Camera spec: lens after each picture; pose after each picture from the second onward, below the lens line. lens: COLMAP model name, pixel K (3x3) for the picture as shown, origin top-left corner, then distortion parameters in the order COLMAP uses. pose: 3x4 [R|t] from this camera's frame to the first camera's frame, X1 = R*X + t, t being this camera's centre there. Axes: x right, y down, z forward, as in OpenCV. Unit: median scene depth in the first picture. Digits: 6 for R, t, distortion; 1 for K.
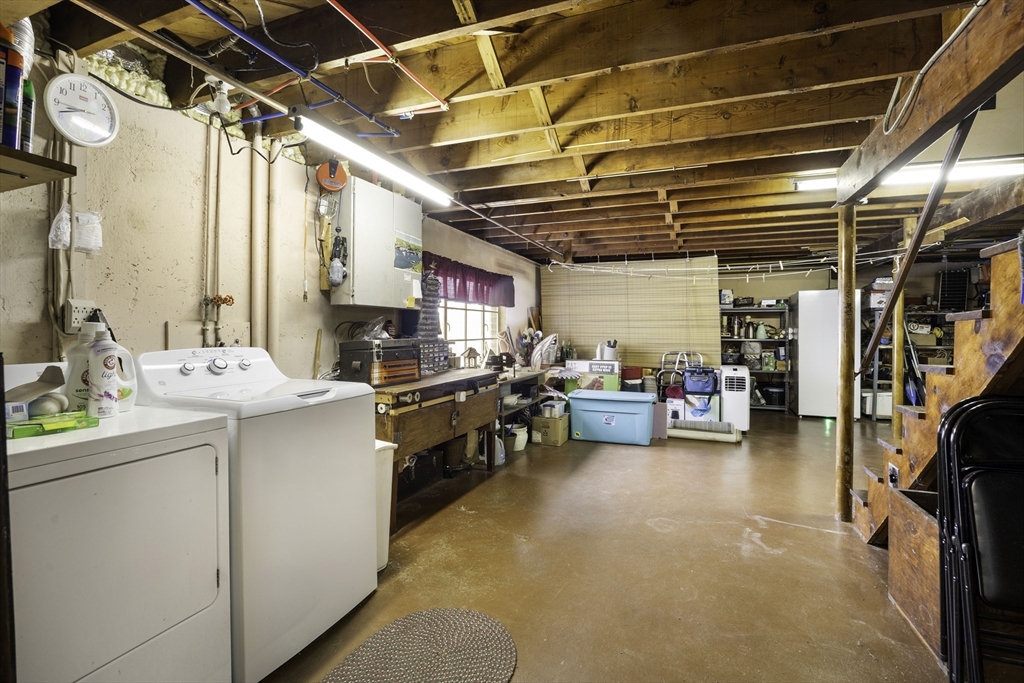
lens RADIAL K [[478.4, 0, 512.3], [0, 478.4, 334.8], [0, 0, 1]] dist [0.000040, 0.000013]
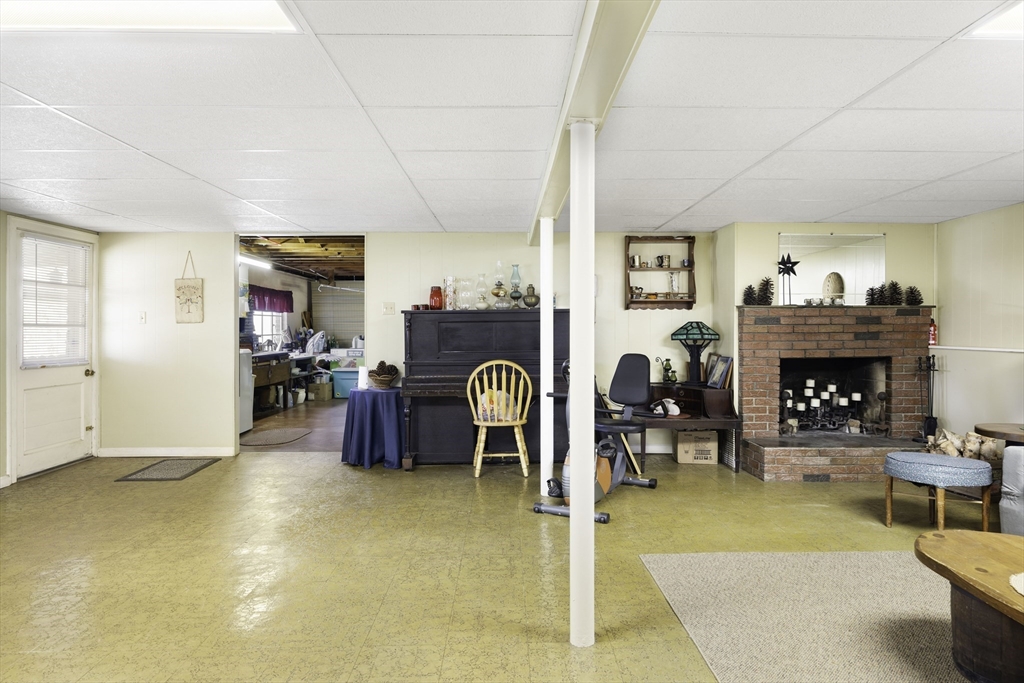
lens RADIAL K [[635.8, 0, 512.5], [0, 635.8, 333.0], [0, 0, 1]] dist [-0.003375, 0.002465]
pose [[0.929200, -0.007803, 0.369494, -0.094241], [0.008149, 0.999967, 0.000625, 0.008393], [-0.369487, 0.002430, 0.929233, -1.070204]]
